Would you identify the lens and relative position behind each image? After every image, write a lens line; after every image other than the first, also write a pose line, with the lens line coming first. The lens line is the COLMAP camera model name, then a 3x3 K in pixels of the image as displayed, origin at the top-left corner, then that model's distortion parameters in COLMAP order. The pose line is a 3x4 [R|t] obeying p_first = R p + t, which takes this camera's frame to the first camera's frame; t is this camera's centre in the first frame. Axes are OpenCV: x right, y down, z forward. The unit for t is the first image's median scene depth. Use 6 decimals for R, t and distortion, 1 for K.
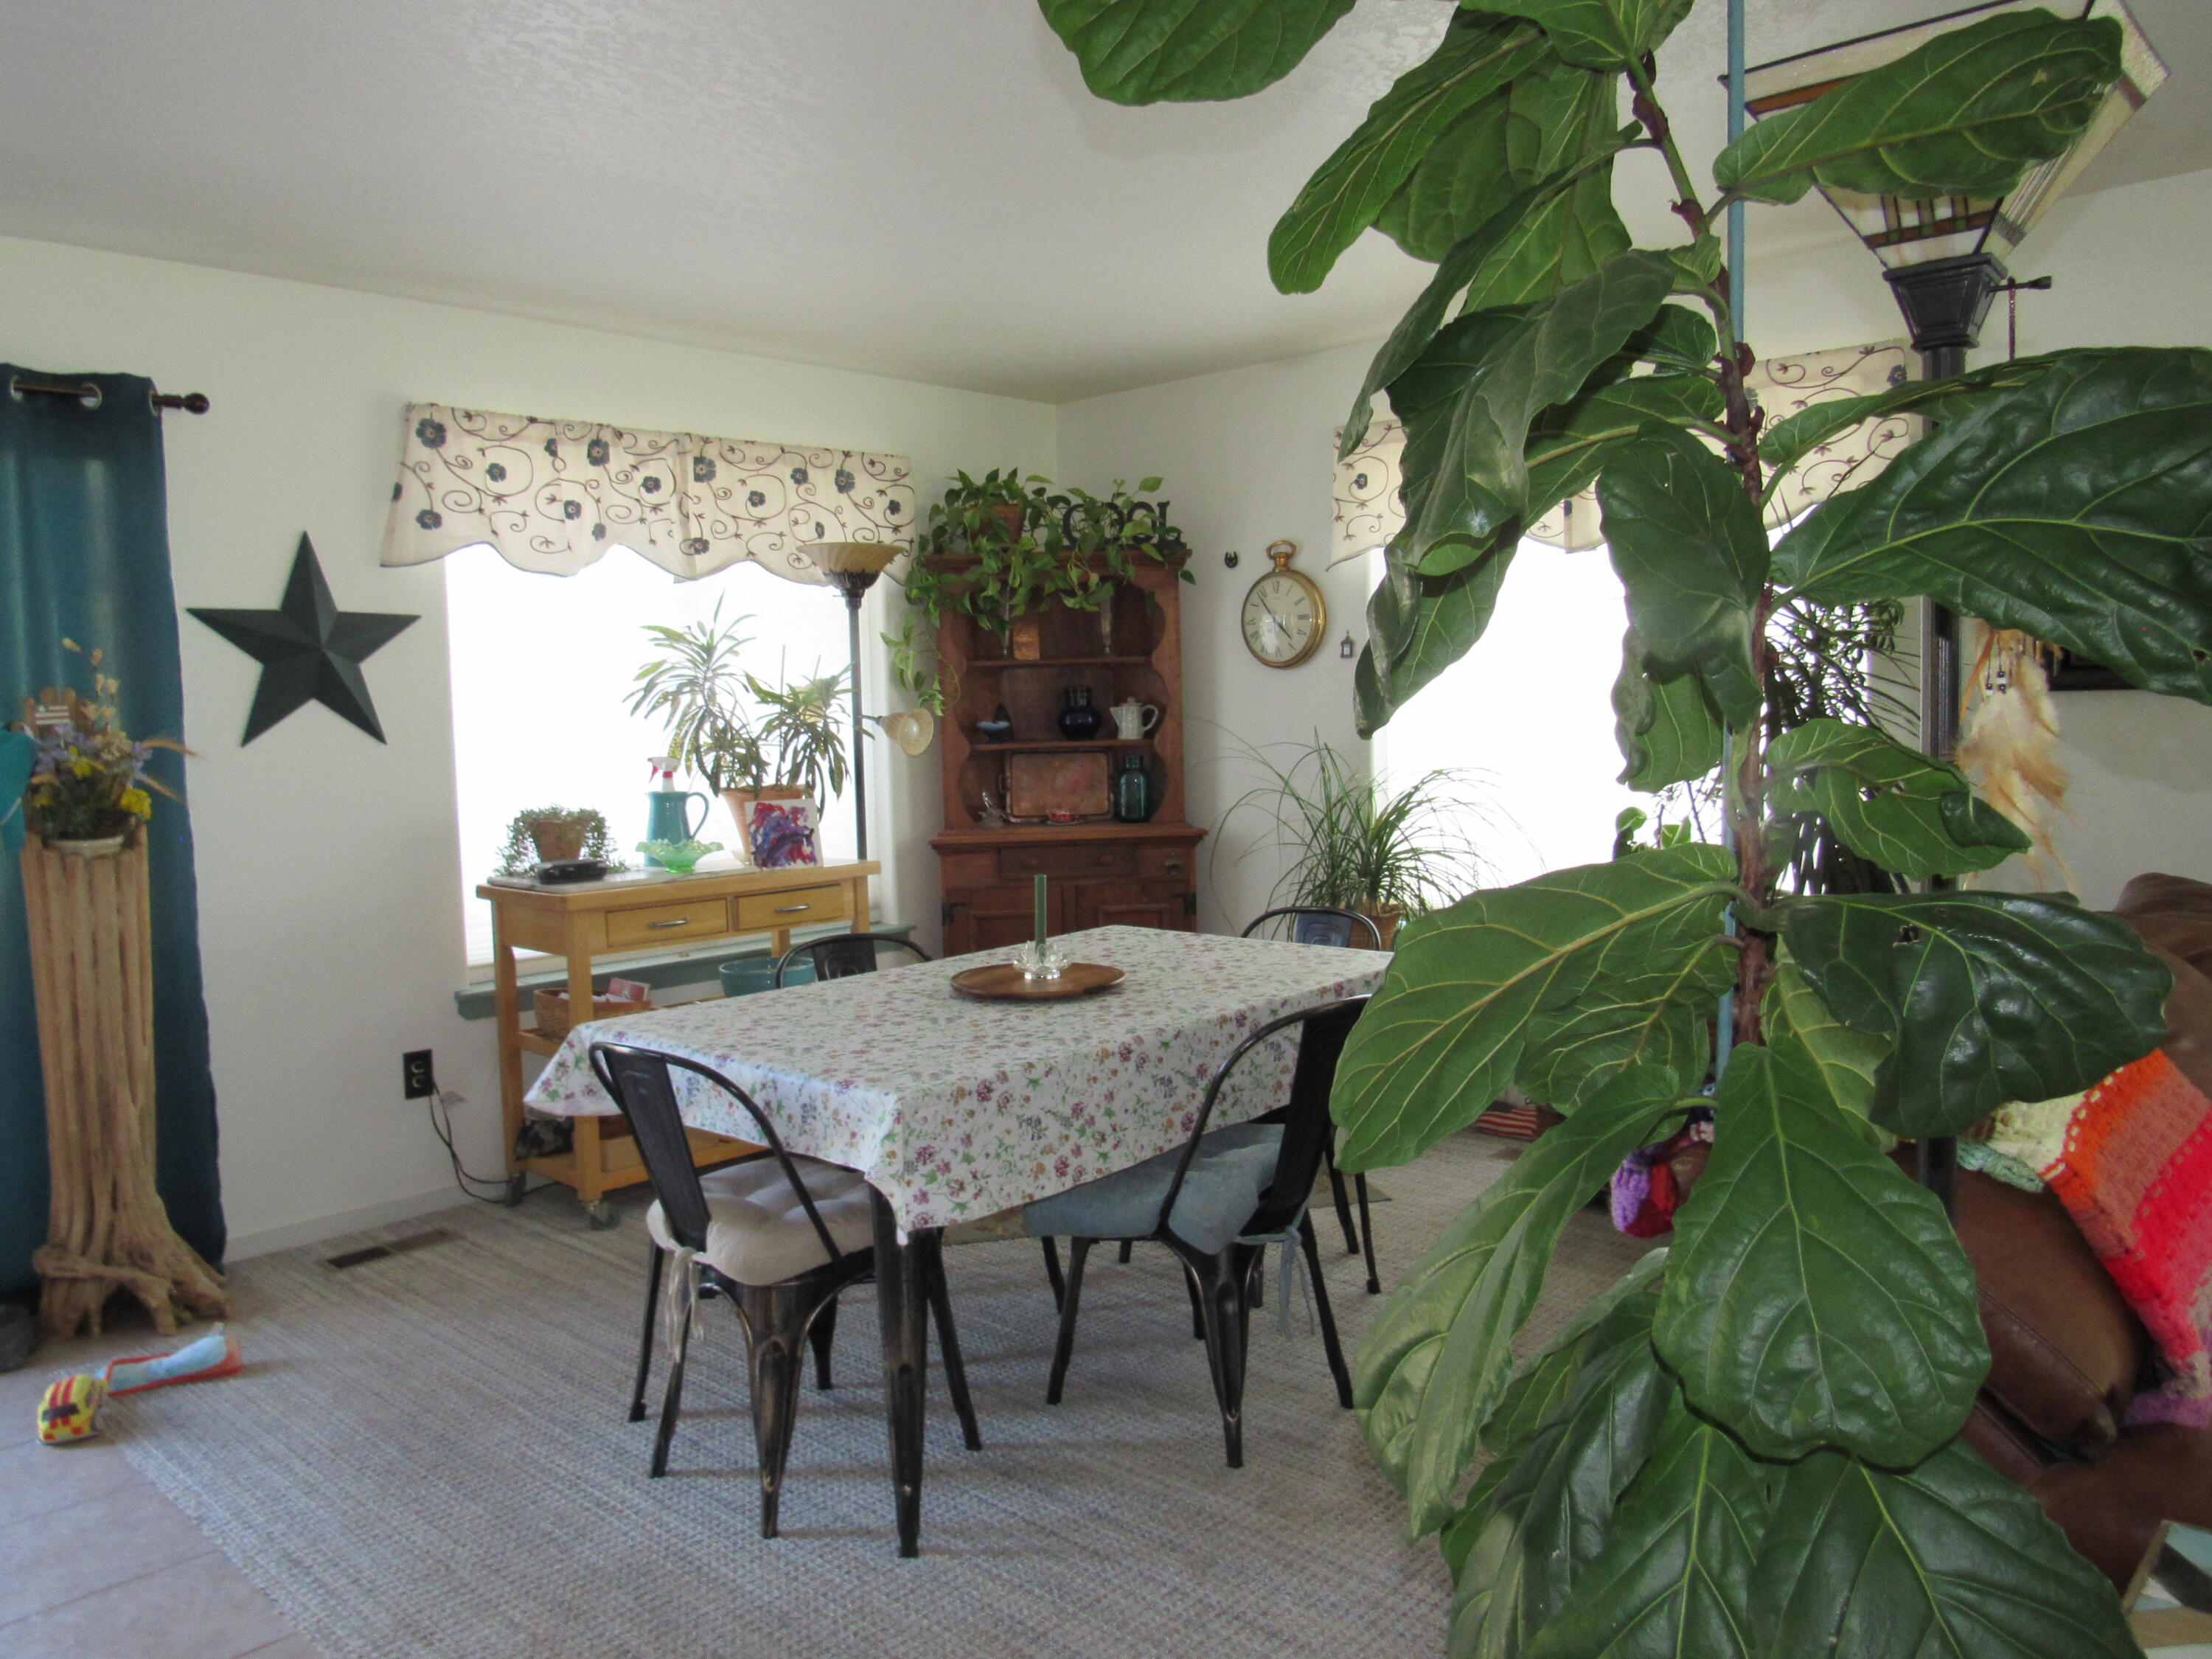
lens RADIAL K [[1558.7, 0, 1099.4], [0, 1558.7, 834.7], [0, 0, 1]] dist [-0.003946, -0.012294]
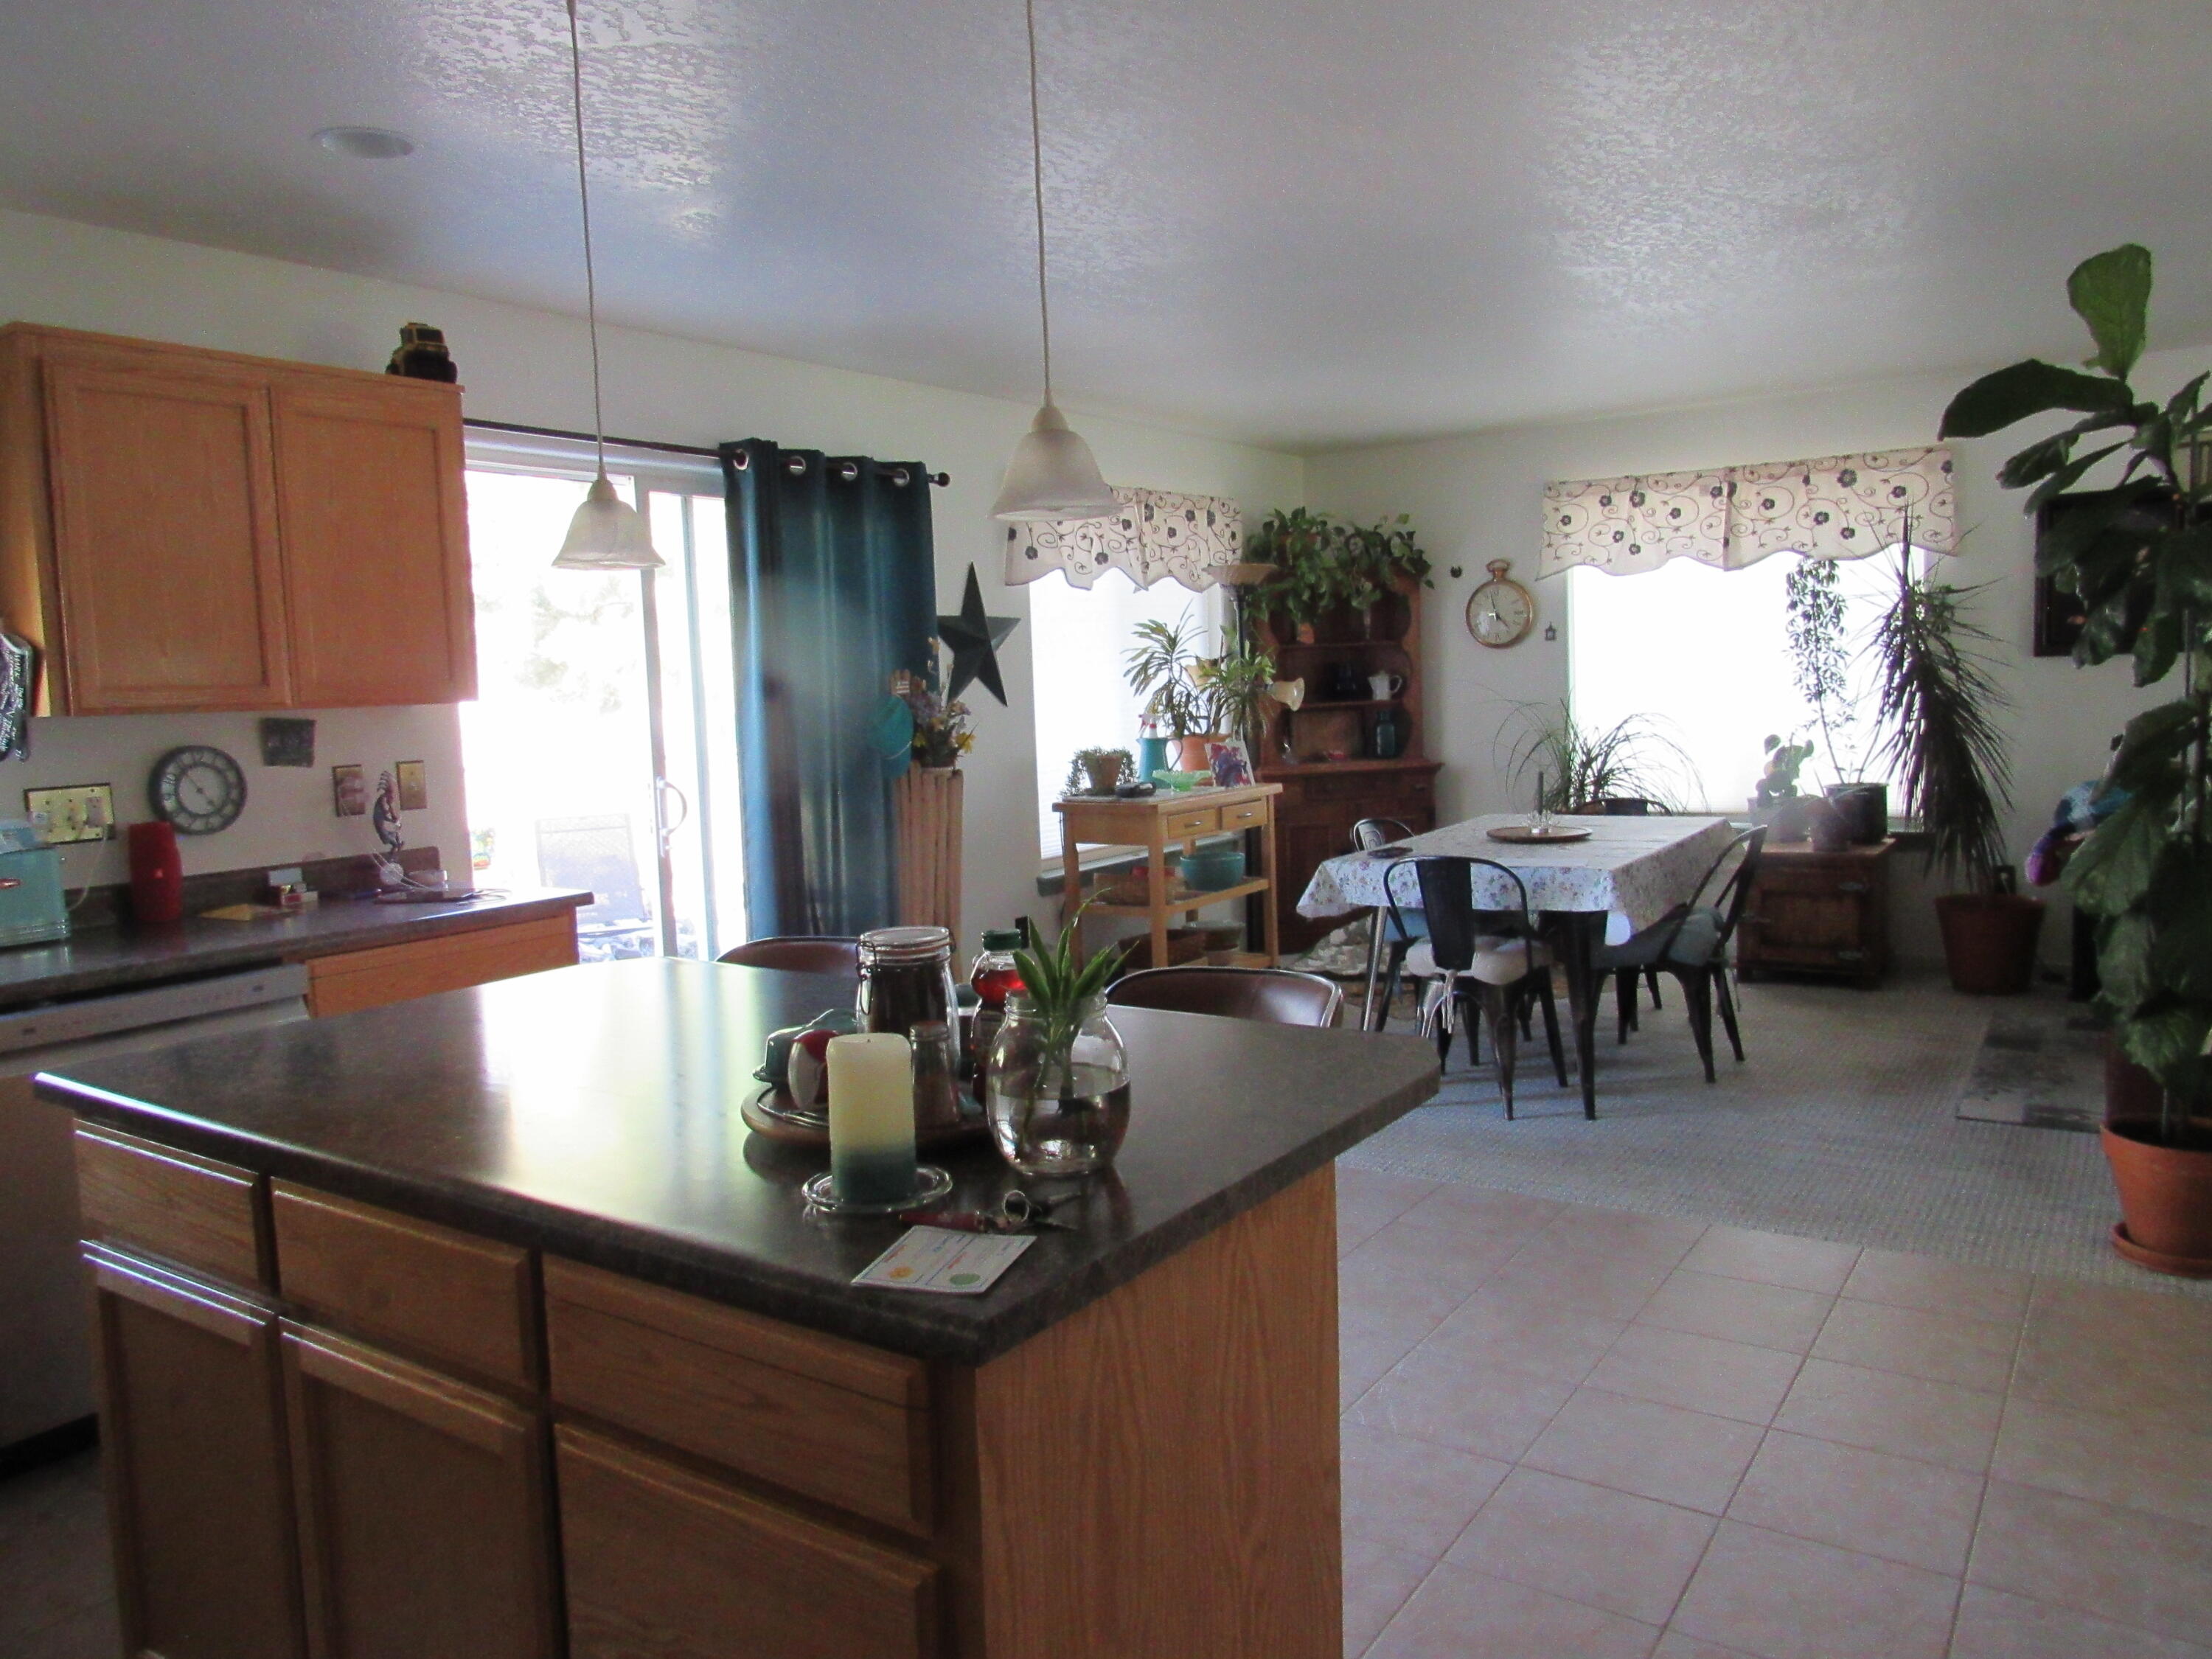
lens RADIAL K [[1558.7, 0, 1108.4], [0, 1558.7, 819.8], [0, 0, 1]] dist [-0.003946, -0.012294]
pose [[0.987781, -0.027982, 0.153317, -0.511971], [0.027673, 0.999608, 0.004146, 0.039387], [-0.153373, 0.000147, 0.988168, -0.402121]]
